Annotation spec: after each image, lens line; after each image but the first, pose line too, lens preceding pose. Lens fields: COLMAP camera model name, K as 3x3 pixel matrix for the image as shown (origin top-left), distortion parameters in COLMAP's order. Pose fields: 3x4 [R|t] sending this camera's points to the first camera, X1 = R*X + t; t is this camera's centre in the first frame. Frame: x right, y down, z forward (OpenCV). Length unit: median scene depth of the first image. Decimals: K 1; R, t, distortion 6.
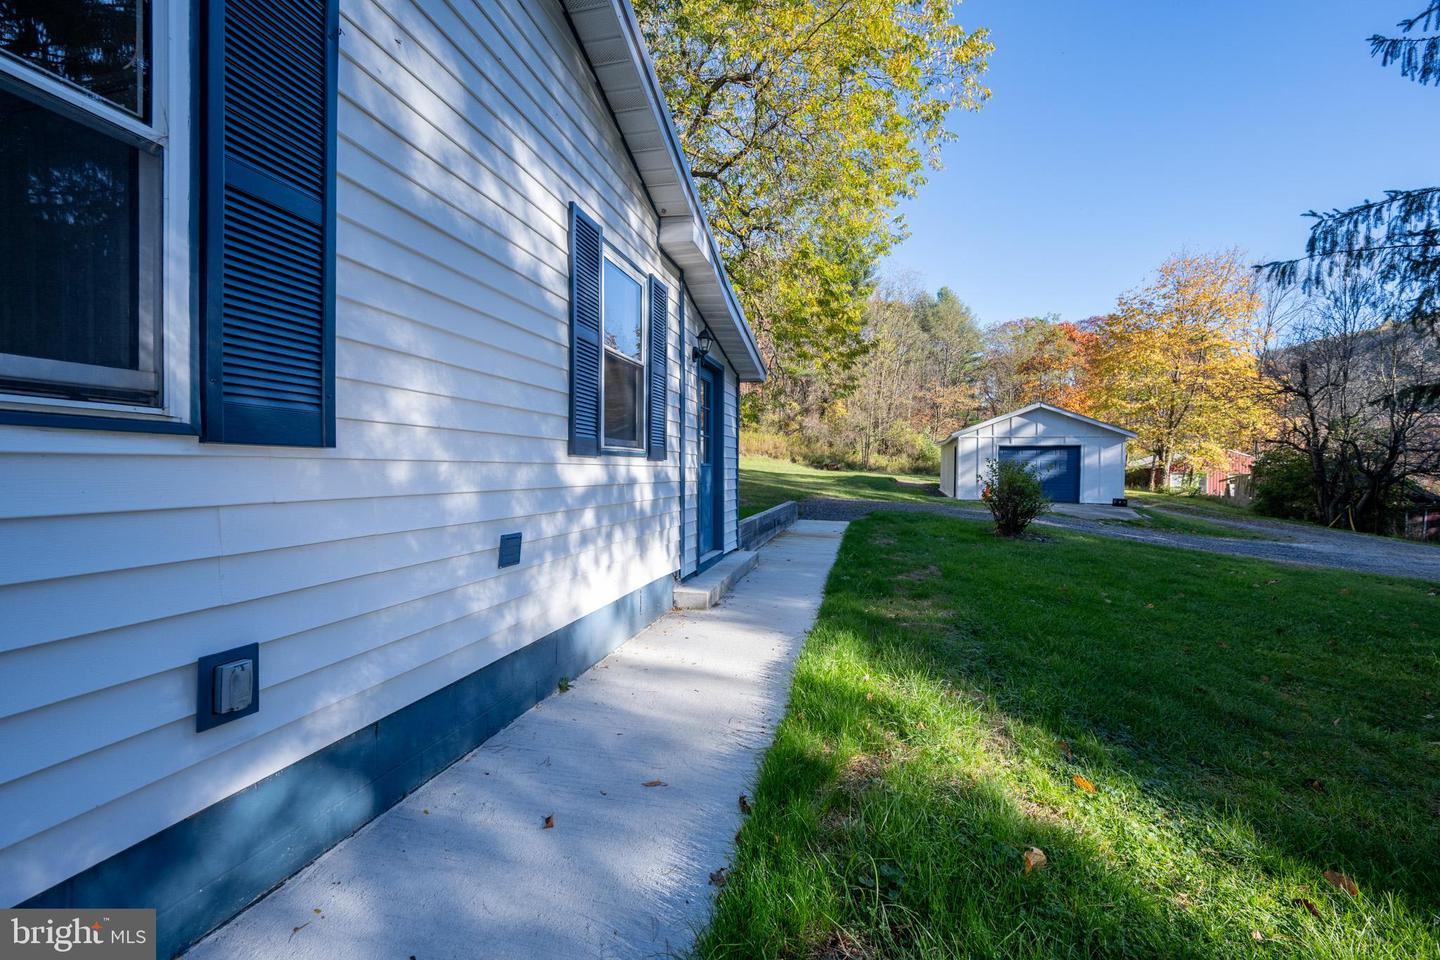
lens RADIAL K [[581.0, 0, 720.0], [0, 581.0, 480.0], [0, 0, 1]] dist [-0.002417, -0.000444]
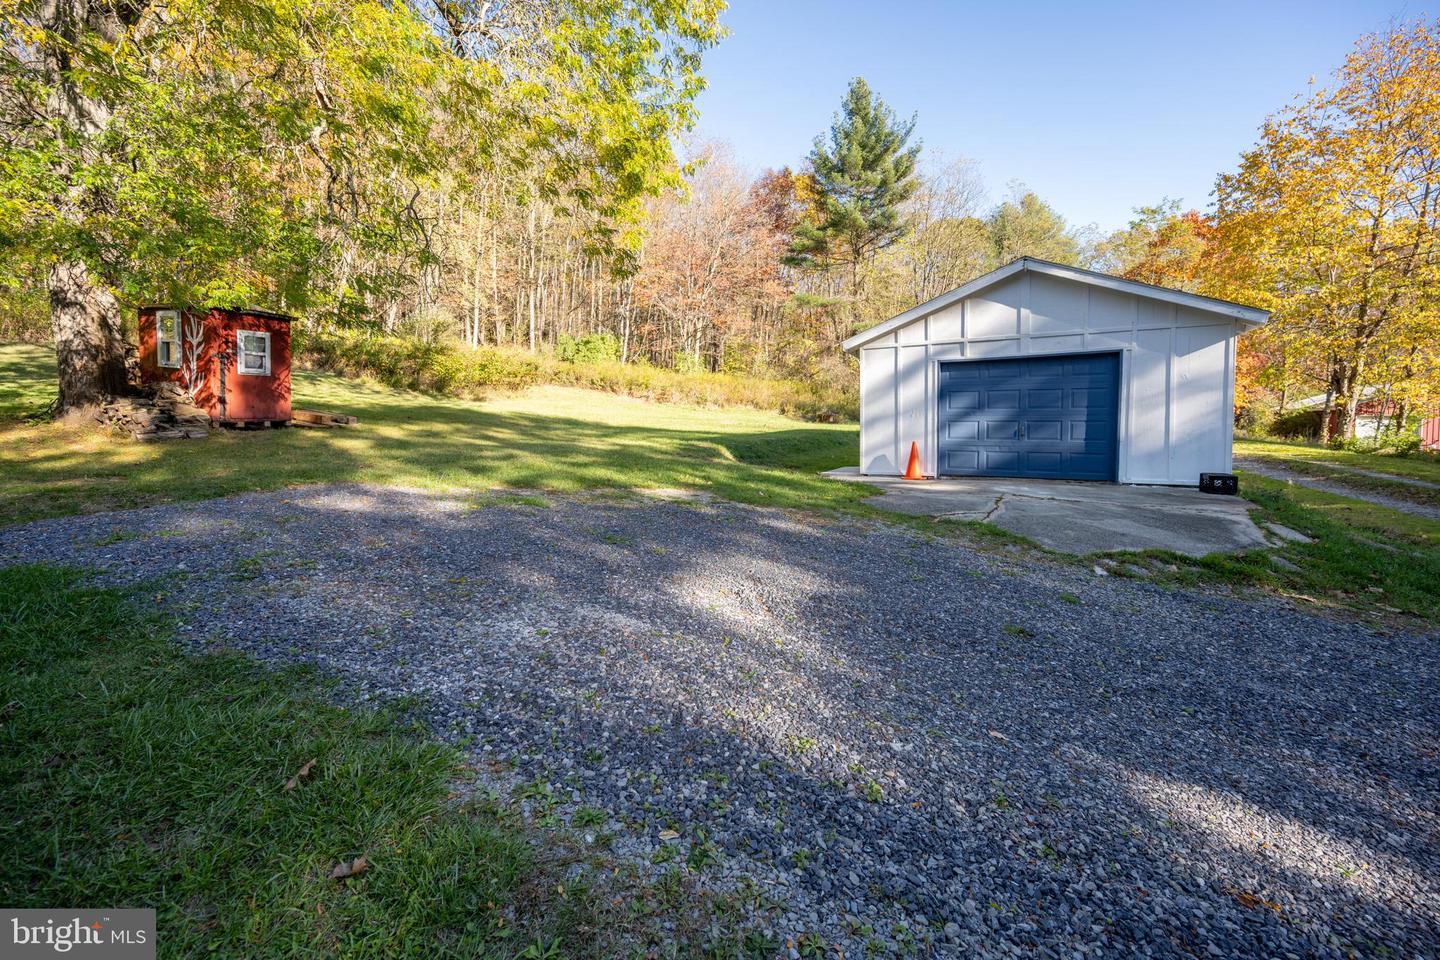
lens RADIAL K [[579.4, 0, 716.6], [0, 579.4, 459.4], [0, 0, 1]] dist [-0.001002, -0.000203]
pose [[0.984954, -0.010569, -0.172495, 0.246077], [0.017188, 0.999170, 0.036929, 0.000196], [0.171962, -0.039338, 0.984318, 0.321606]]
